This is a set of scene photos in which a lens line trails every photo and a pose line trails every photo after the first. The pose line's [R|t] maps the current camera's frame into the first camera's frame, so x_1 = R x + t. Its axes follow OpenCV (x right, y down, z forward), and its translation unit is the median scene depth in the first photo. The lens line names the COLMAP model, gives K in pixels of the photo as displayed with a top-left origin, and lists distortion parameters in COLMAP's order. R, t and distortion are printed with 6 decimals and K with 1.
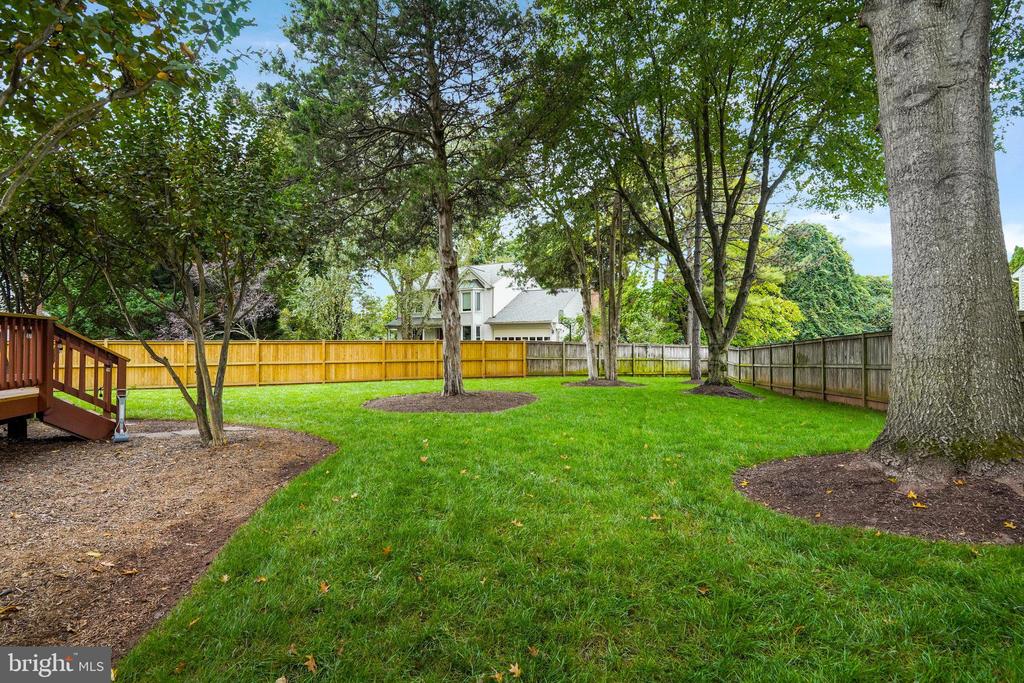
lens RADIAL K [[448.8, 0, 512.0], [0, 448.8, 341.5], [0, 0, 1]] dist [-0.000436, -0.000013]
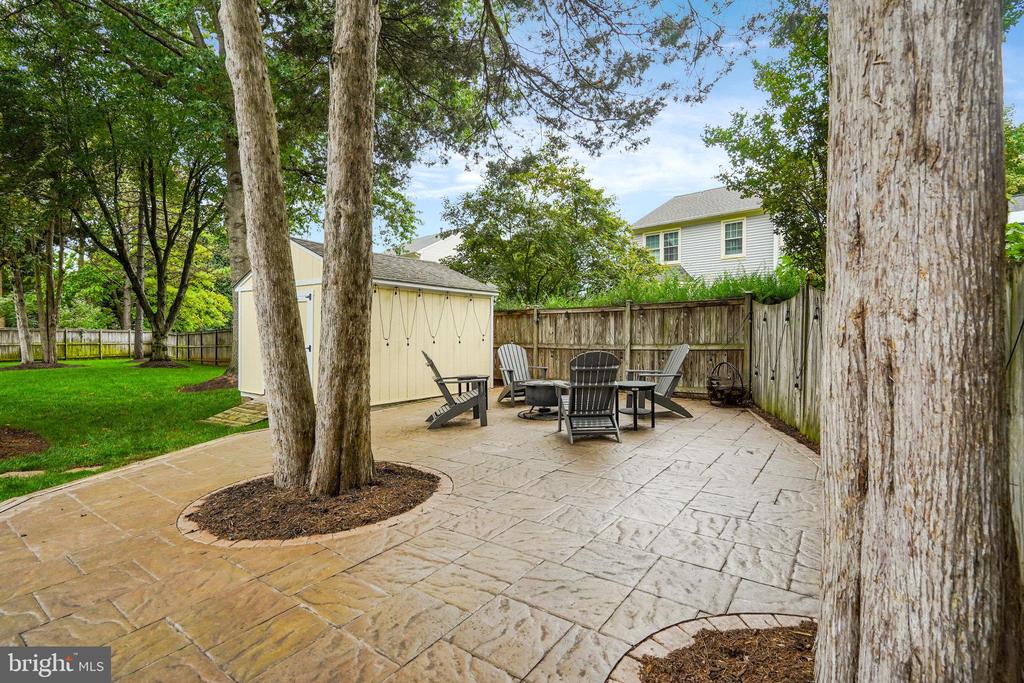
lens RADIAL K [[471.2, 0, 512.0], [0, 471.2, 341.5], [0, 0, 1]] dist [-0.002091, -0.000184]
pose [[0.465264, -0.016185, 0.885024, -0.270423], [-0.019737, 0.999395, 0.028653, -0.022413], [-0.884952, -0.030799, 0.464663, -0.535914]]
